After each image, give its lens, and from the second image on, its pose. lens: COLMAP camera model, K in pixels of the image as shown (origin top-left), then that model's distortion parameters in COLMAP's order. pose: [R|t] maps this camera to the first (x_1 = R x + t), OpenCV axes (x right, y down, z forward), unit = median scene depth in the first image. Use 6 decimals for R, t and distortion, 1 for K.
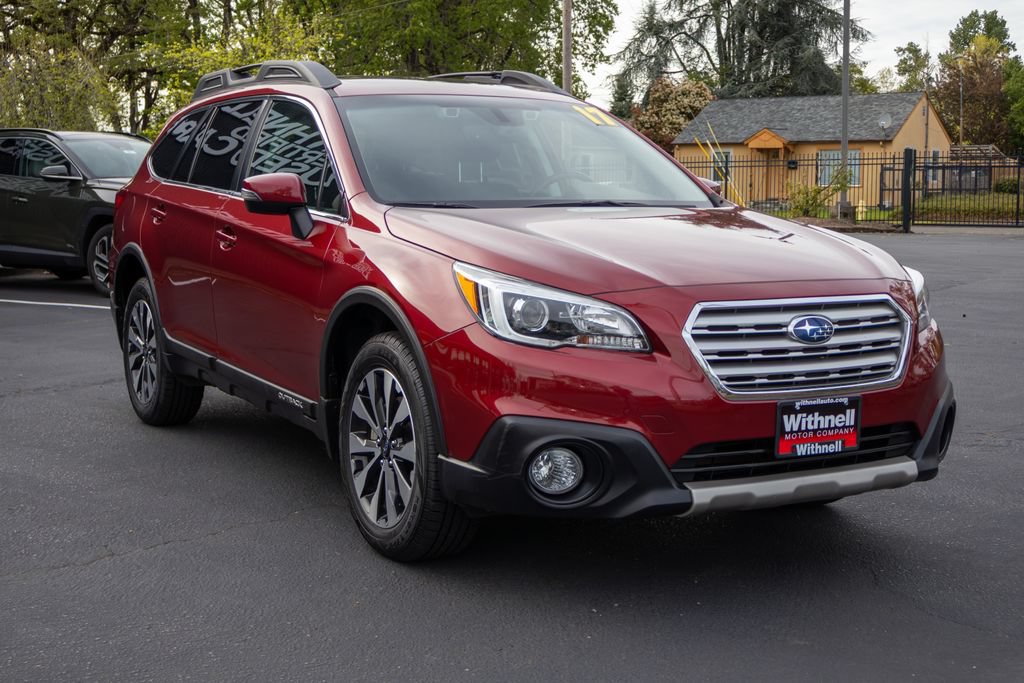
lens RADIAL K [[1569.3, 0, 517.7], [0, 1569.3, 358.1], [0, 0, 1]] dist [-0.008008, -0.056521]
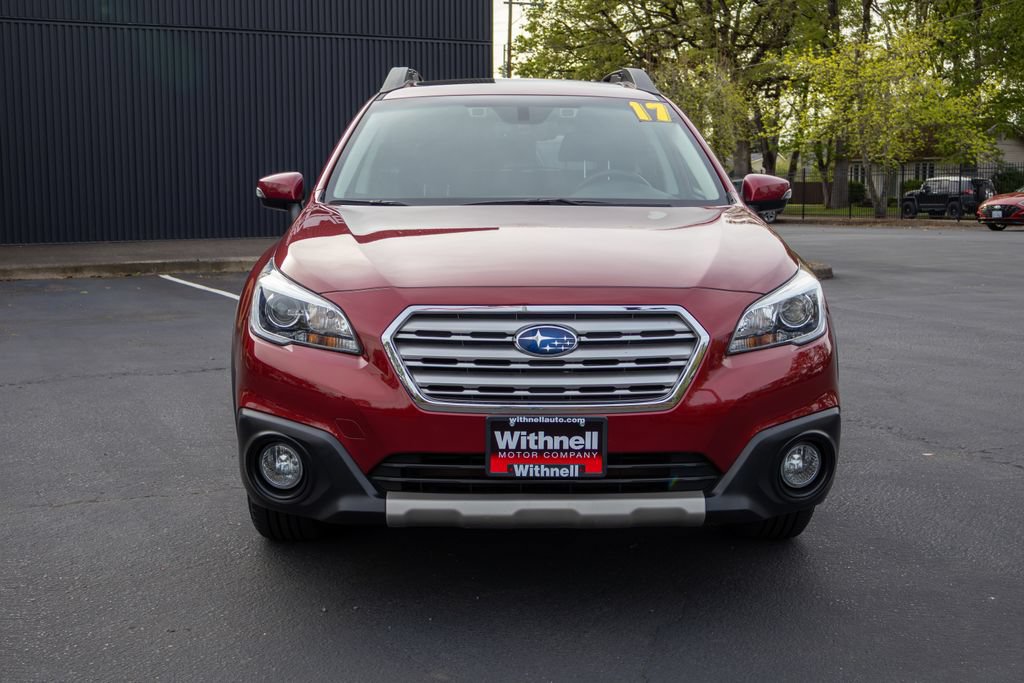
lens RADIAL K [[1456.3, 0, 512.0], [0, 1456.3, 341.5], [0, 0, 1]] dist [-0.000908, -0.010517]
pose [[0.859400, 0.058211, -0.507979, 0.567648], [-0.055245, 0.998253, 0.020928, -0.032417], [0.508310, 0.010078, 0.861115, 0.245481]]
